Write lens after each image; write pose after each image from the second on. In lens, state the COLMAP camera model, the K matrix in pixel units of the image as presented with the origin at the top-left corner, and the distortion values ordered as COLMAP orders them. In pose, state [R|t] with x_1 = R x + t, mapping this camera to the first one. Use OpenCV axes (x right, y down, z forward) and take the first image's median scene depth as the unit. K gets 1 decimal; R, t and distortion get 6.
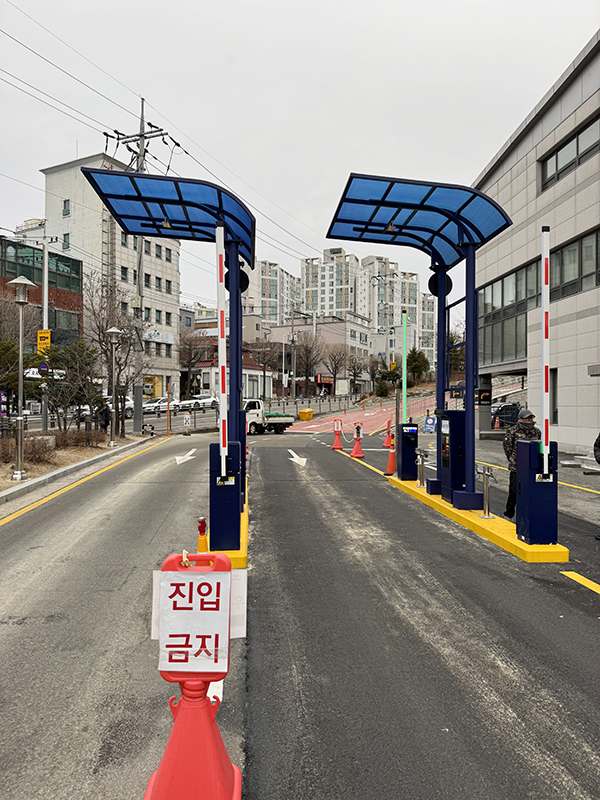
lens RADIAL K [[557.7, 0, 297.4], [0, 557.7, 403.6], [0, 0, 1]] dist [0.015090, -0.005420]
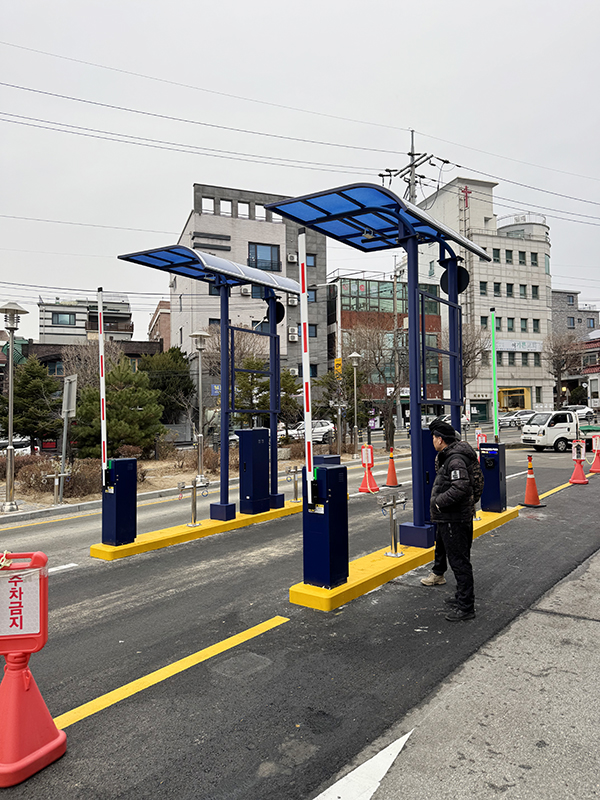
lens RADIAL K [[557.7, 0, 297.4], [0, 557.7, 397.1], [0, 0, 1]] dist [0.015090, -0.005420]
pose [[0.740309, -0.045641, -0.670715, 0.208056], [0.022797, 0.998823, -0.042806, -0.001522], [0.671880, 0.016399, 0.740479, 0.067487]]
